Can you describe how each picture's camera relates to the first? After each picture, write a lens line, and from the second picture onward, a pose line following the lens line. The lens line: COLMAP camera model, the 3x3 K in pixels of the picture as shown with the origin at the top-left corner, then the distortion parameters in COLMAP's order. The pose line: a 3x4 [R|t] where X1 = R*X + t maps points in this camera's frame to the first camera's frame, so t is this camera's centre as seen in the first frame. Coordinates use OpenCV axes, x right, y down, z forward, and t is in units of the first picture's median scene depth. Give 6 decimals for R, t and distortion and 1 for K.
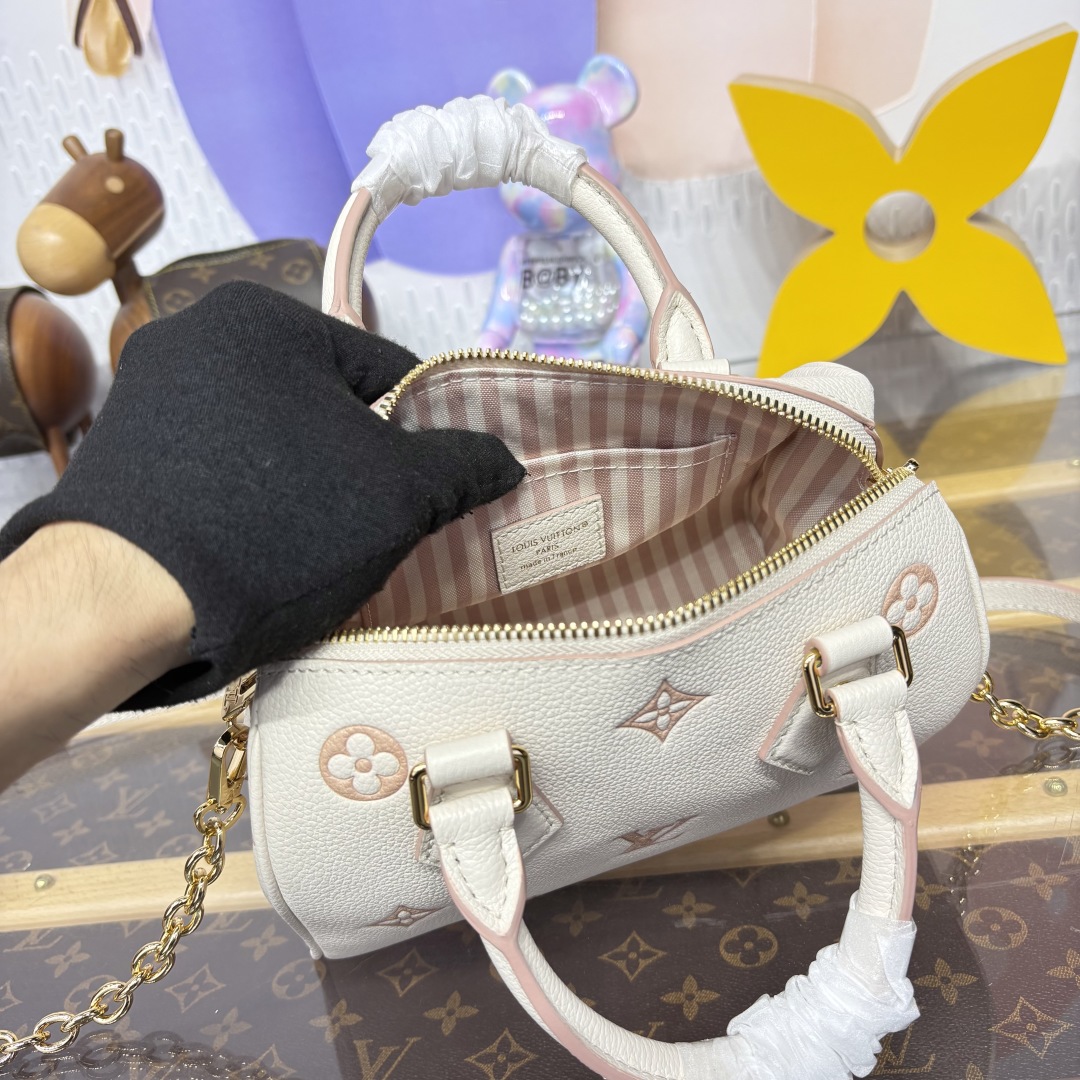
lens RADIAL K [[1214.0, 0, 540.9], [0, 1214.0, 545.3], [0, 0, 1]] dist [0.001154, 0.036298]
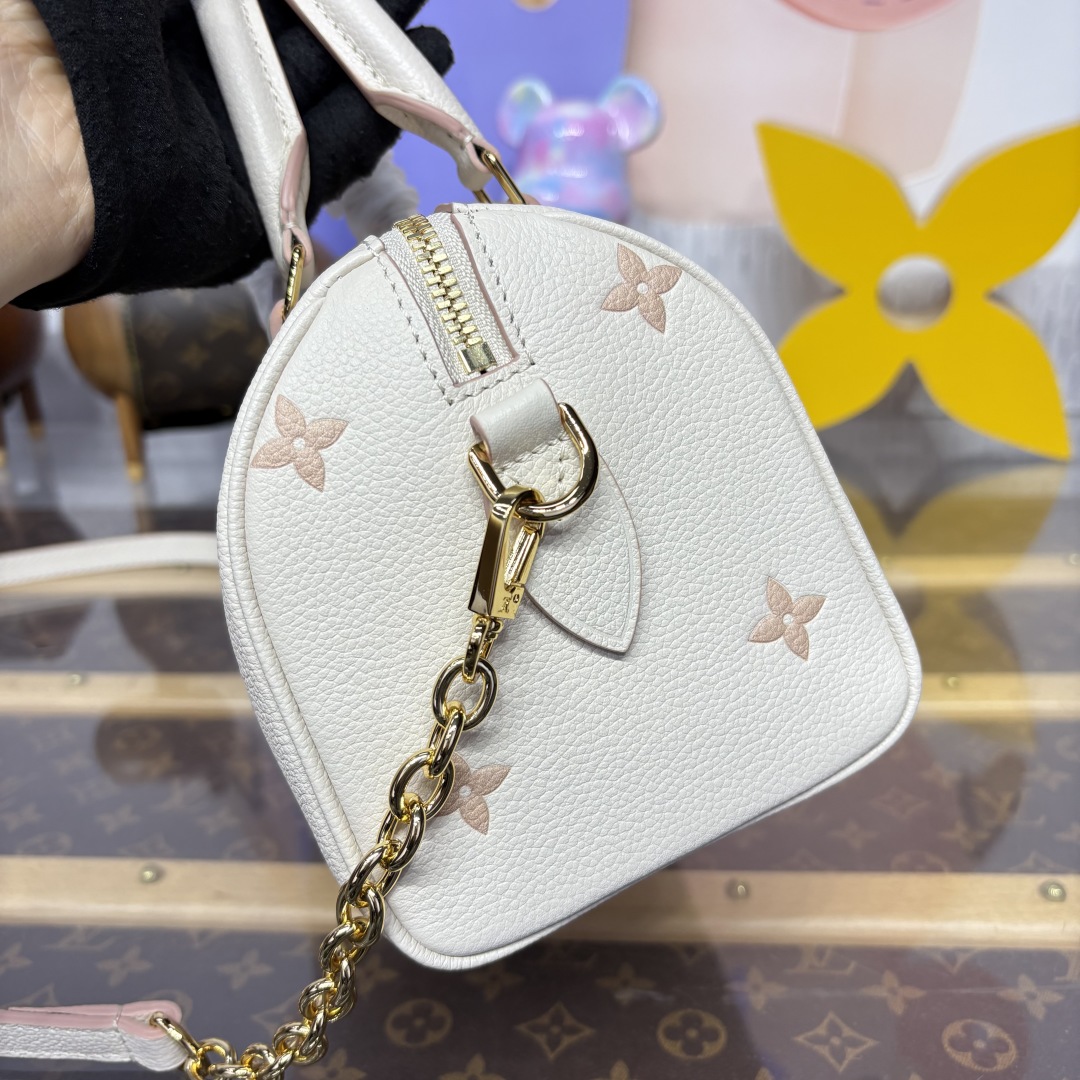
lens RADIAL K [[1204.0, 0, 540.0], [0, 1204.0, 540.0], [0, 0, 1]] dist [0.003388, 0.015241]
pose [[0.990171, 0.133478, 0.041769, -0.009773], [-0.130099, 0.988644, -0.075210, 0.037869], [-0.051334, 0.069037, 0.996293, 0.081143]]
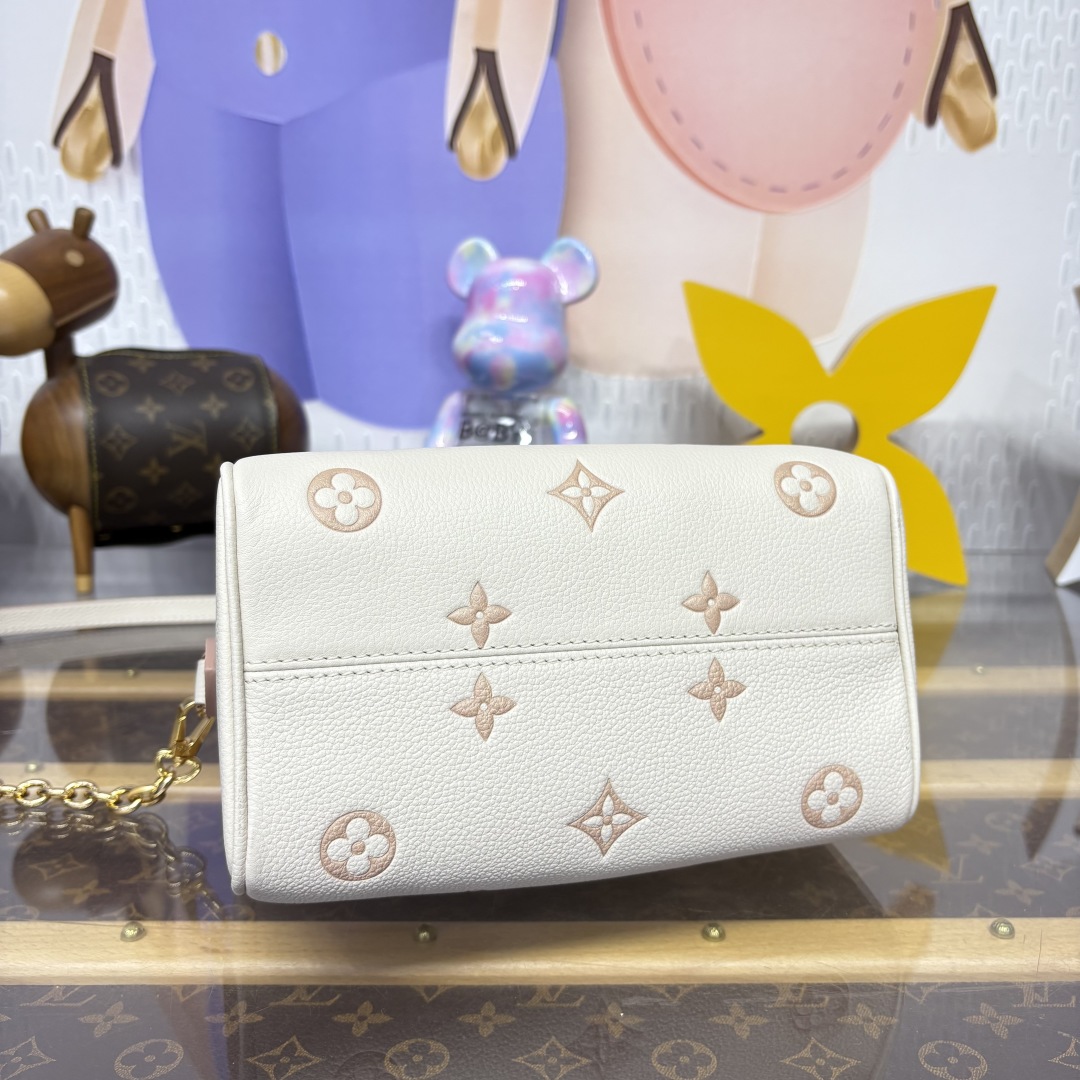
lens RADIAL K [[1204.0, 0, 540.0], [0, 1204.0, 540.0], [0, 0, 1]] dist [0.003388, 0.015241]
pose [[0.978929, 0.163375, 0.122499, -0.060168], [-0.128469, 0.959049, -0.252429, 0.118668], [-0.158724, 0.231373, 0.959830, 0.049865]]
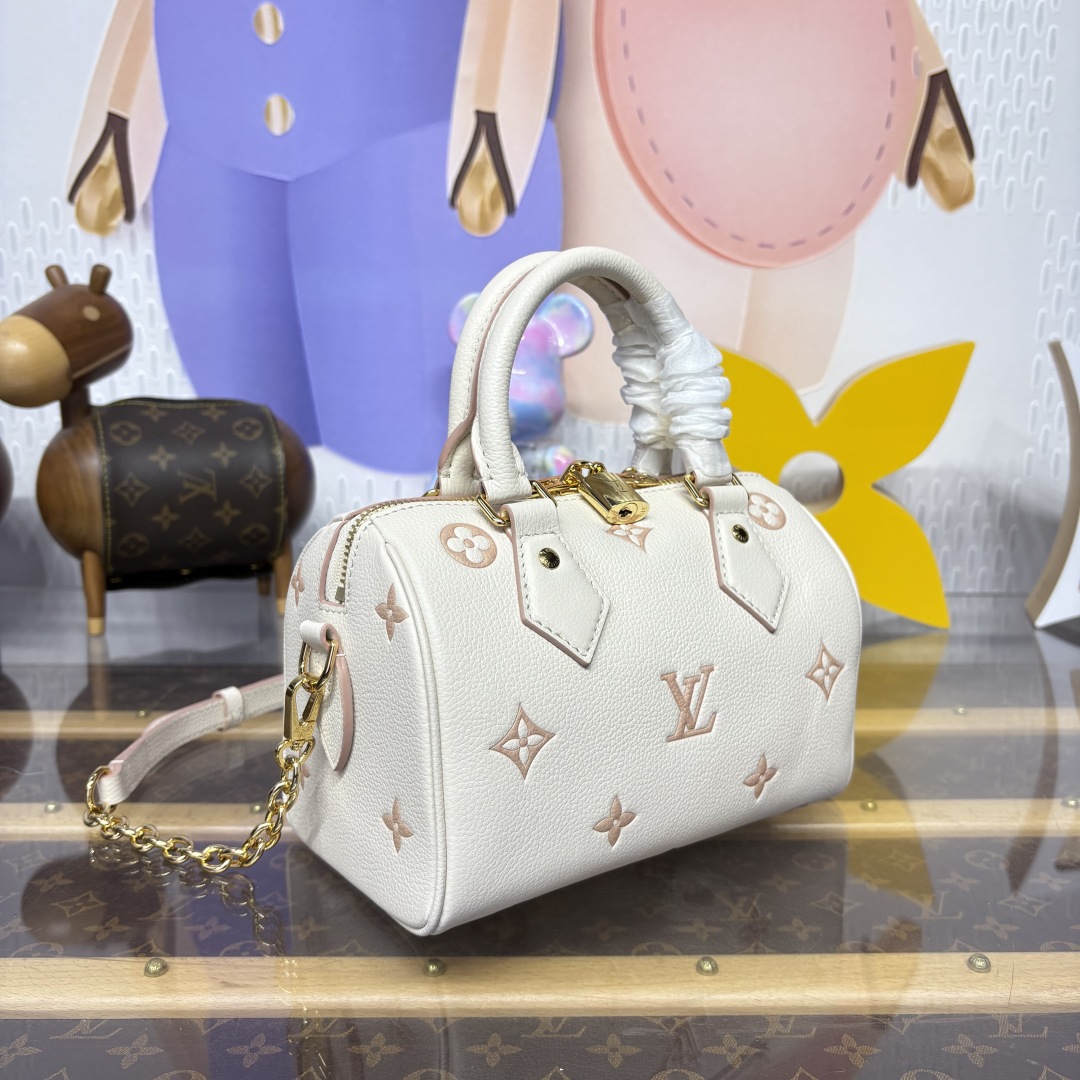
lens RADIAL K [[1209.8, 0, 542.3], [0, 1209.8, 532.7], [0, 0, 1]] dist [0.011728, 0.010781]
pose [[0.977403, 0.168437, 0.127720, -0.074489], [-0.127176, 0.951189, -0.281185, 0.116811], [-0.168848, 0.258588, 0.951117, 0.006692]]
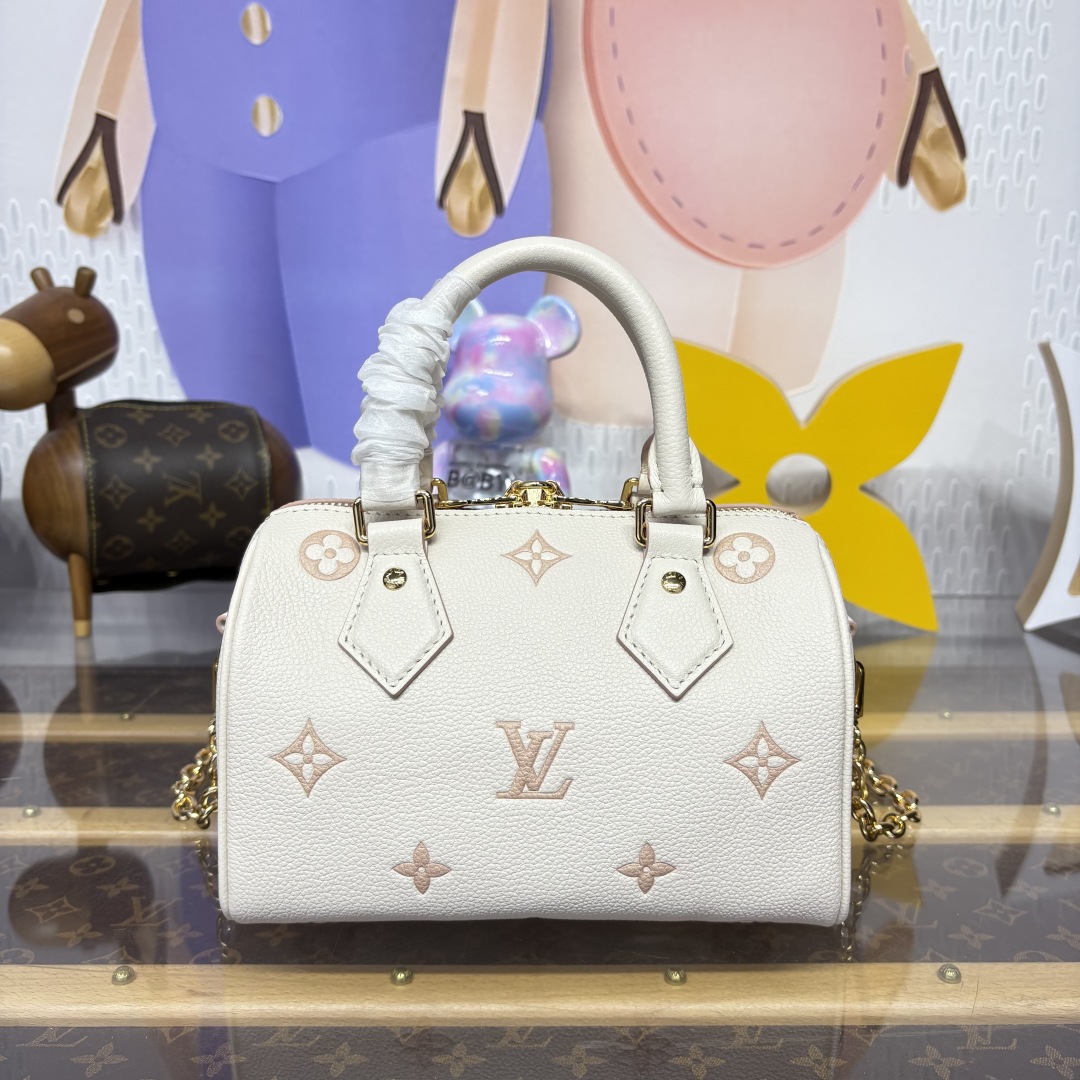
lens RADIAL K [[1209.8, 0, 542.3], [0, 1209.8, 532.7], [0, 0, 1]] dist [0.011728, 0.010781]
pose [[0.978573, 0.168143, 0.118838, -0.053317], [-0.130179, 0.952416, -0.275602, 0.106632], [-0.159524, 0.254226, 0.953898, 0.003829]]
